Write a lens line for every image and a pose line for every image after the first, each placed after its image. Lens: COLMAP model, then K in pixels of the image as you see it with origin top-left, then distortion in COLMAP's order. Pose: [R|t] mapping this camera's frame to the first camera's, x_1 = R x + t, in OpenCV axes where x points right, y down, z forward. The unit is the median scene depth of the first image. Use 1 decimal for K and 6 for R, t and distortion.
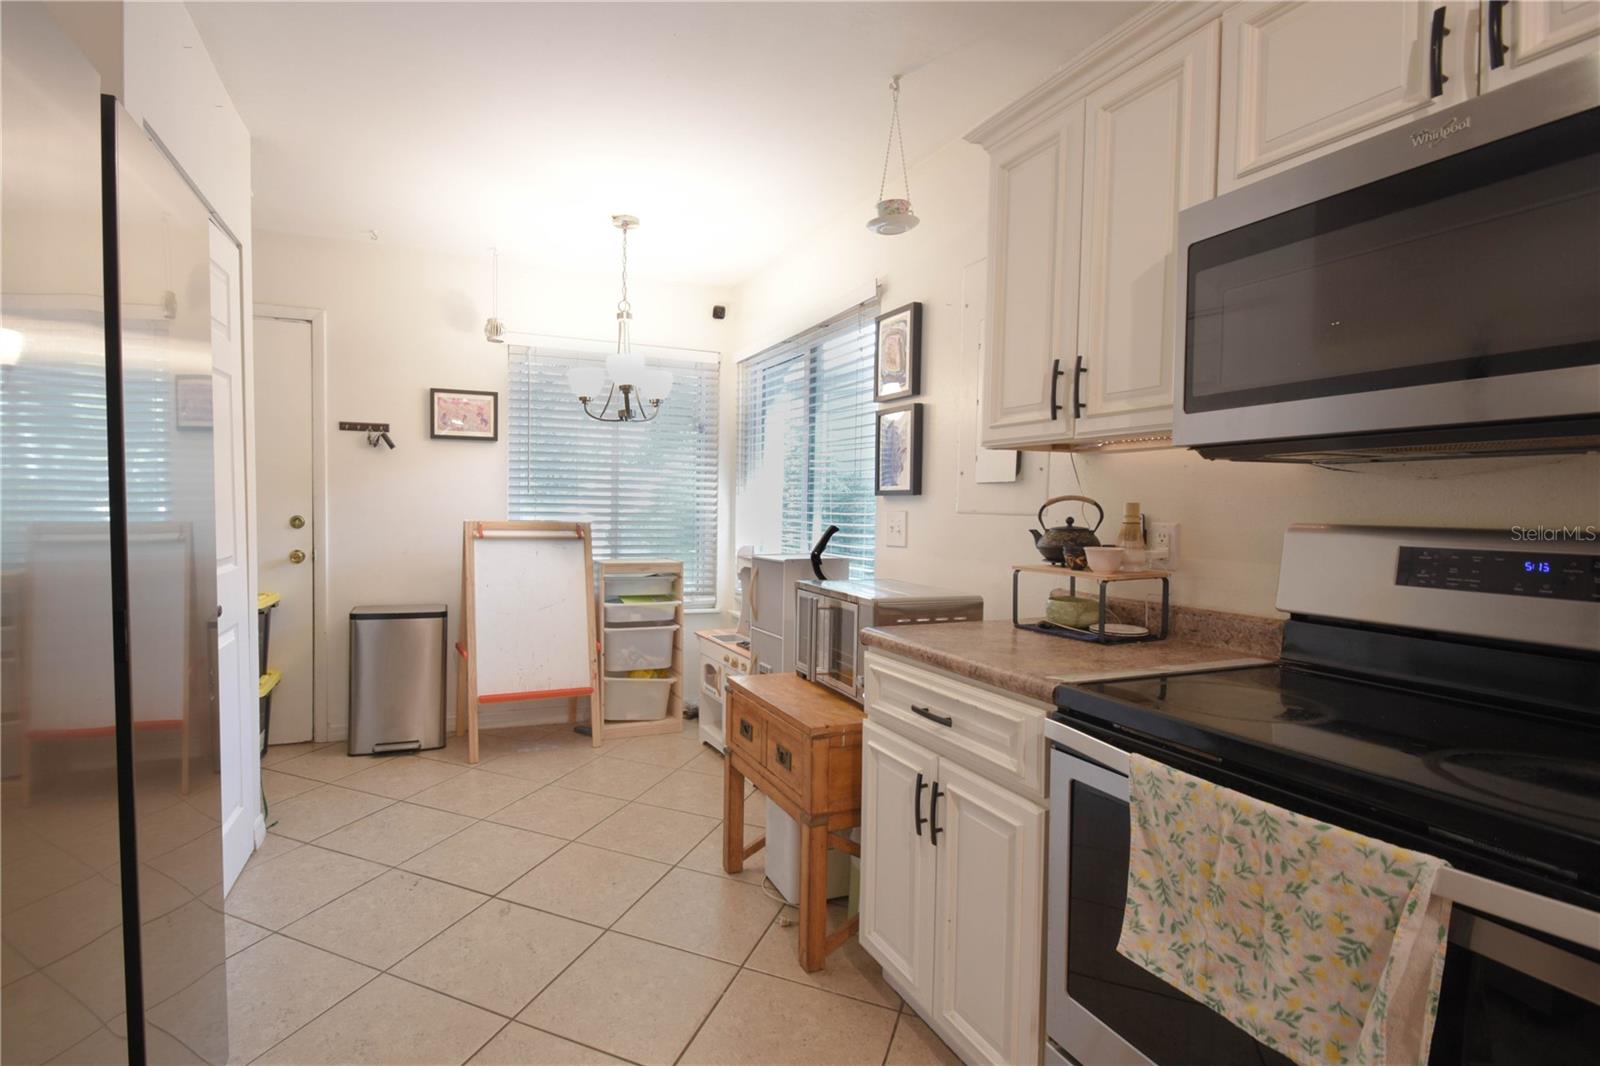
lens RADIAL K [[746.2, 0, 735.5], [0, 746.2, 535.3], [0, 0, 1]] dist [0.003925, -0.010482]
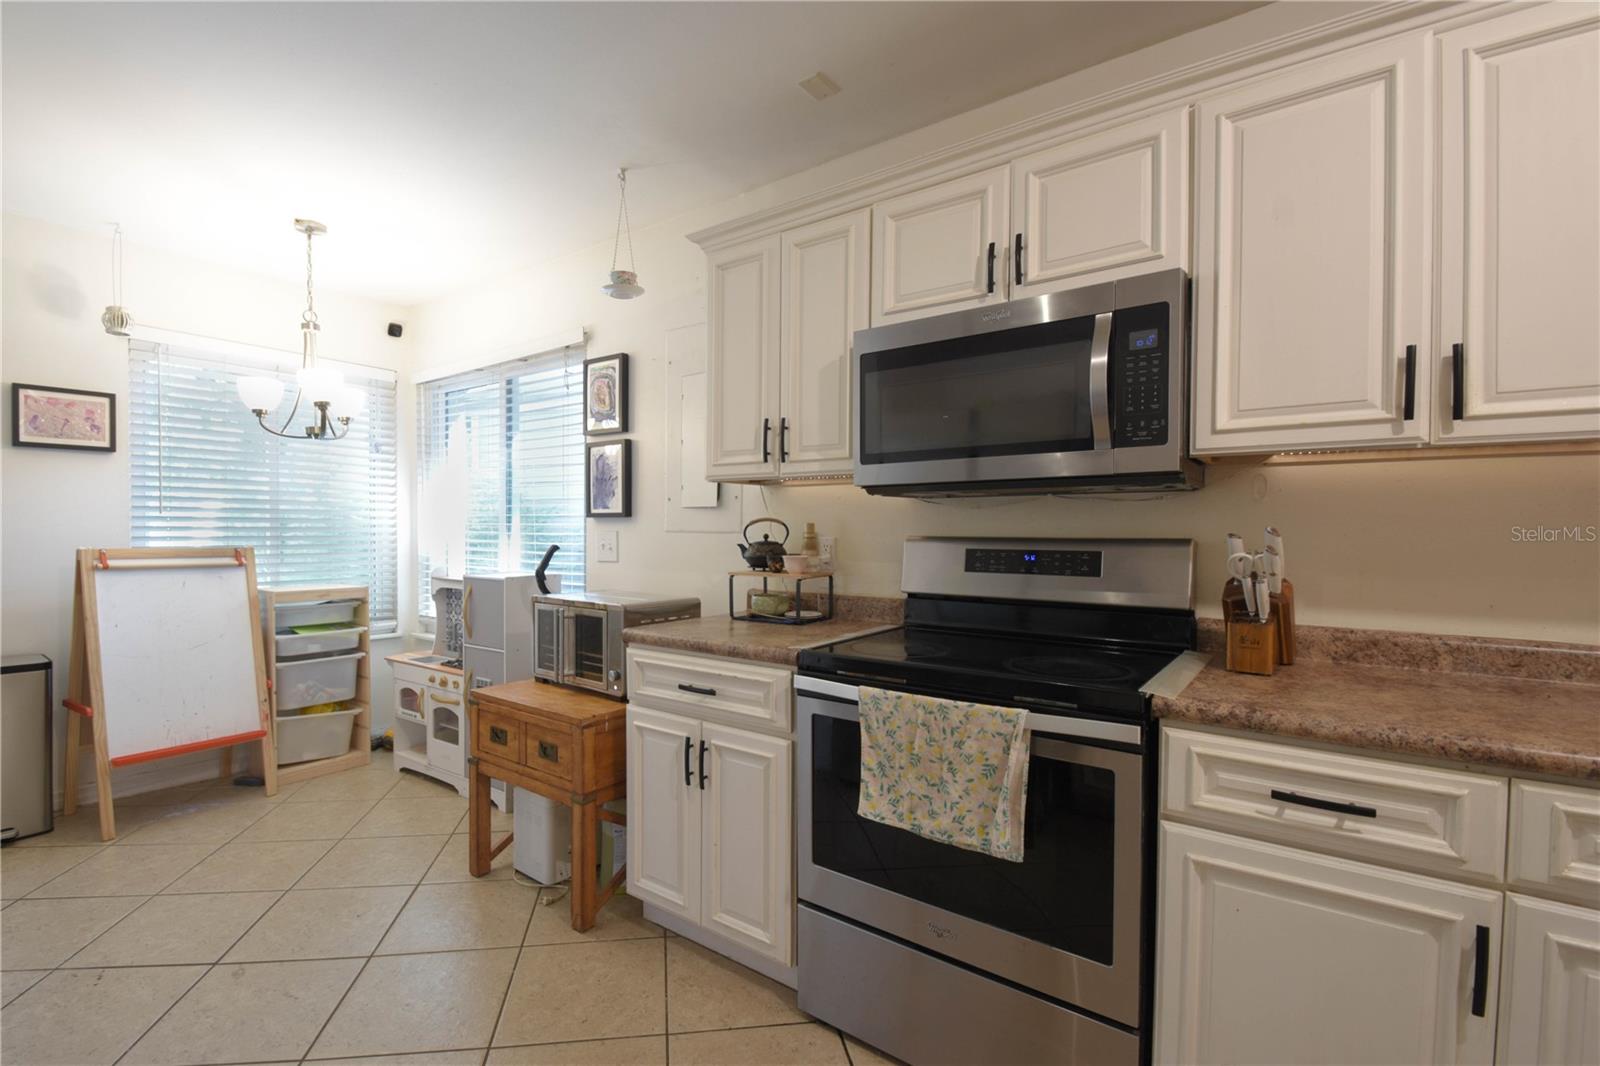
lens RADIAL K [[707.4, 0, 756.8], [0, 707.4, 545.7], [0, 0, 1]] dist [0.011587, -0.014402]
pose [[0.857265, -0.022160, 0.514399, -0.221319], [0.027579, 0.999615, -0.002898, 0.000081], [-0.514137, 0.016671, 0.857546, -0.085265]]
